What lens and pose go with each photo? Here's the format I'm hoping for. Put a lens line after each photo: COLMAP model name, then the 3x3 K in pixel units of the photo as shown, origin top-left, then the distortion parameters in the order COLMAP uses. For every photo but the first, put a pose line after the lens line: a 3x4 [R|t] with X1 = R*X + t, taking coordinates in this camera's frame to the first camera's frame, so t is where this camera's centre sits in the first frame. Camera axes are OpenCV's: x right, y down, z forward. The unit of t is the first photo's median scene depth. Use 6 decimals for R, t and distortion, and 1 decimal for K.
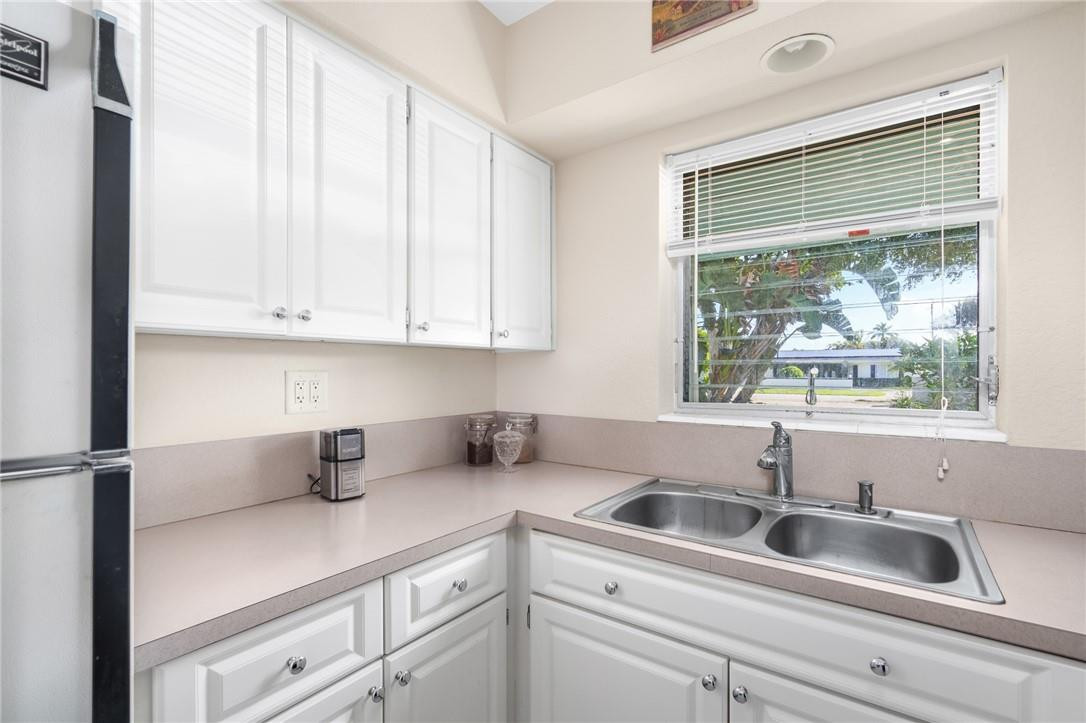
lens RADIAL K [[502.7, 0, 547.6], [0, 502.7, 372.1], [0, 0, 1]] dist [-0.008313, 0.001904]
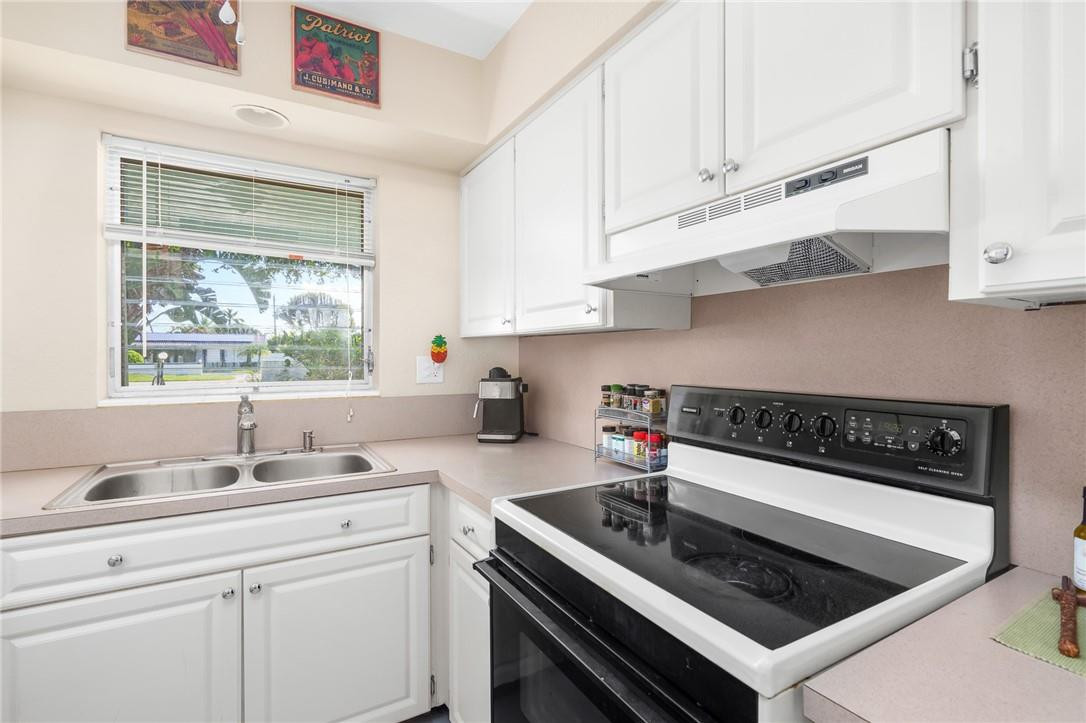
lens RADIAL K [[502.7, 0, 598.9], [0, 502.7, 354.8], [0, 0, 1]] dist [-0.008313, 0.001904]
pose [[0.310231, -0.000722, 0.950661, -0.408741], [0.004582, 0.999989, -0.000736, 0.001848], [-0.950650, 0.004584, 0.310231, -0.219555]]
